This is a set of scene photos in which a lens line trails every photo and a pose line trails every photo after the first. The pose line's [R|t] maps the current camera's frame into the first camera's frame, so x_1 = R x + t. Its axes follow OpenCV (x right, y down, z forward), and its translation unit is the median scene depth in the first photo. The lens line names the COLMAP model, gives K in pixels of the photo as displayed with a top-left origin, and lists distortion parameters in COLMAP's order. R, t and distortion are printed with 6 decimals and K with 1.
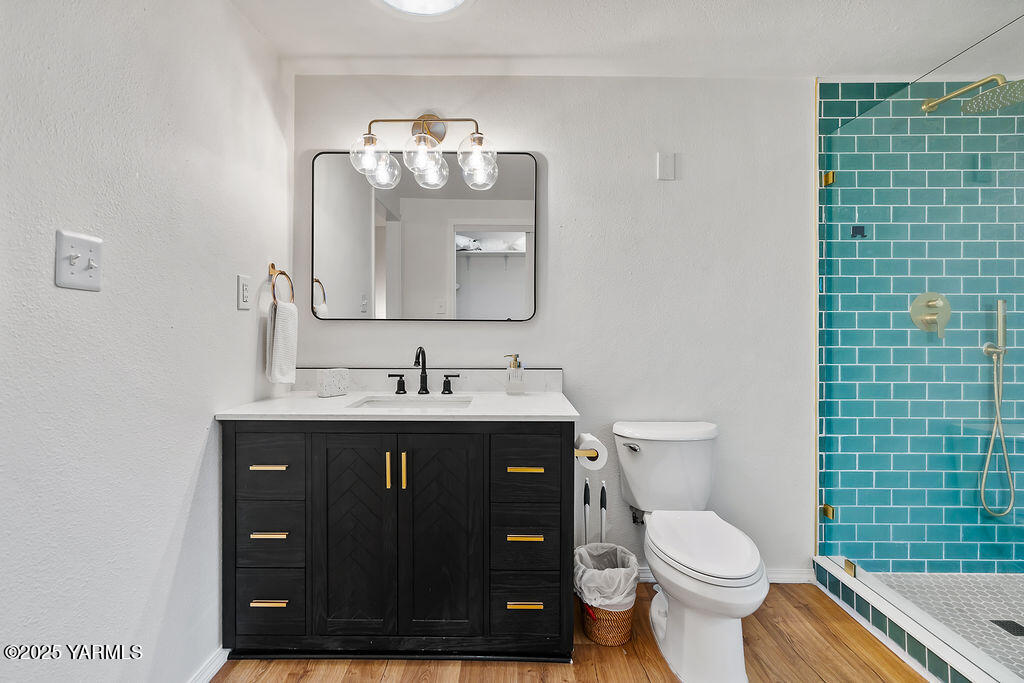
lens RADIAL K [[472.8, 0, 519.1], [0, 472.8, 328.4], [0, 0, 1]] dist [-0.011693, 0.006325]
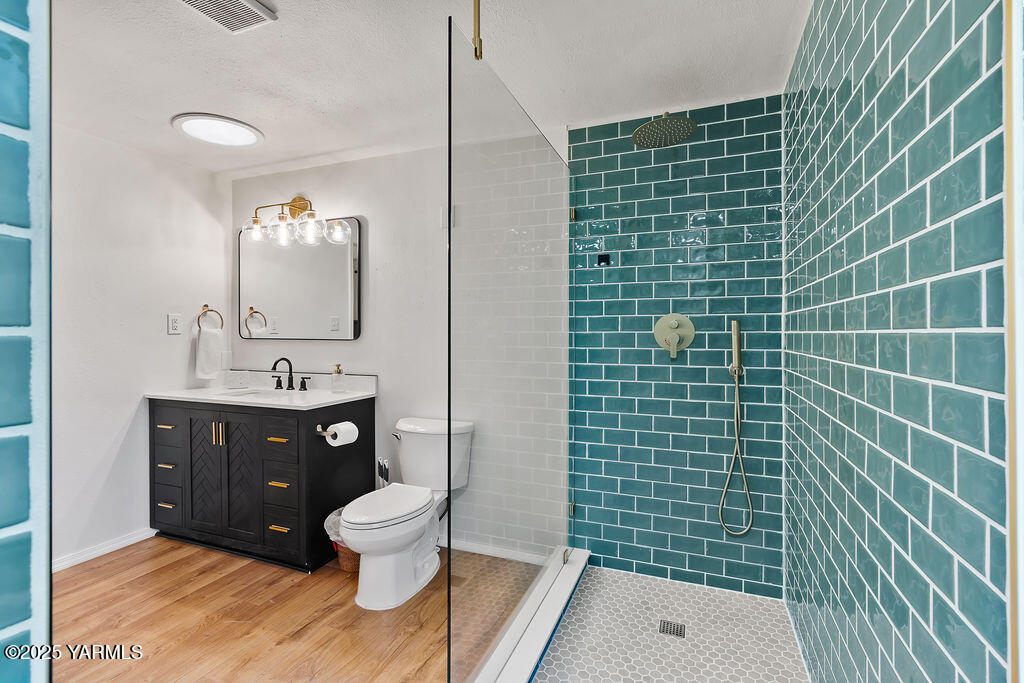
lens RADIAL K [[472.8, 0, 510.5], [0, 472.8, 337.6], [0, 0, 1]] dist [-0.011693, 0.006325]
pose [[0.933480, 0.001368, -0.358627, 0.962052], [0.000446, 0.999988, 0.004975, -0.030071], [0.358629, -0.004804, 0.933468, -0.119347]]
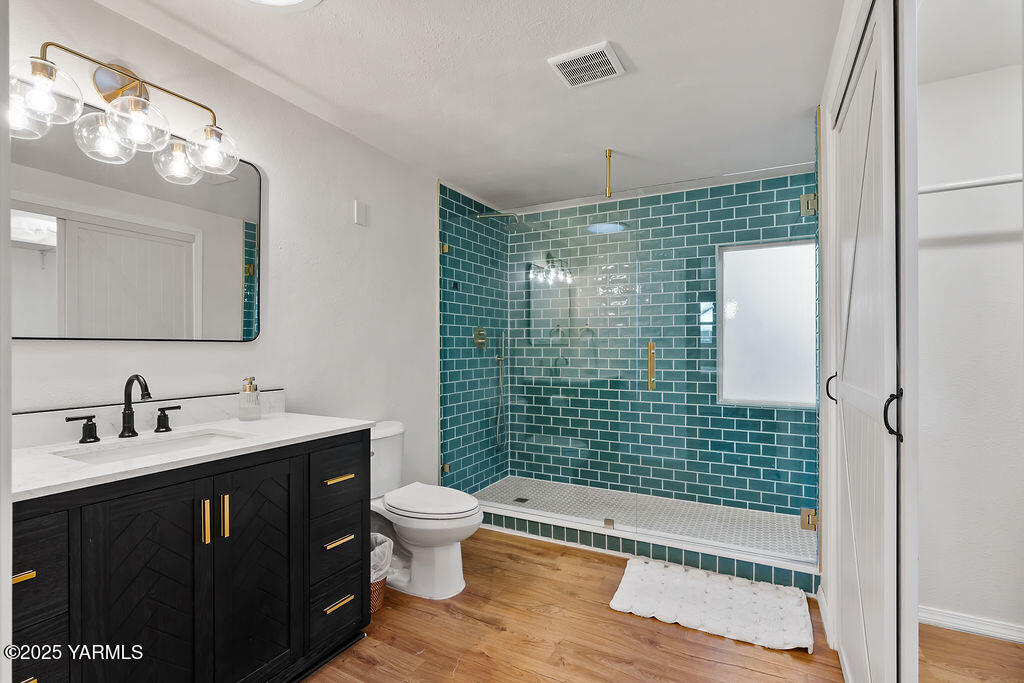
lens RADIAL K [[472.8, 0, 507.5], [0, 472.8, 342.3], [0, 0, 1]] dist [-0.011693, 0.006325]
pose [[0.465645, 0.003897, 0.884963, -0.591457], [0.001442, 0.999986, -0.005162, -0.008568], [-0.884971, 0.003680, 0.465632, 0.110685]]
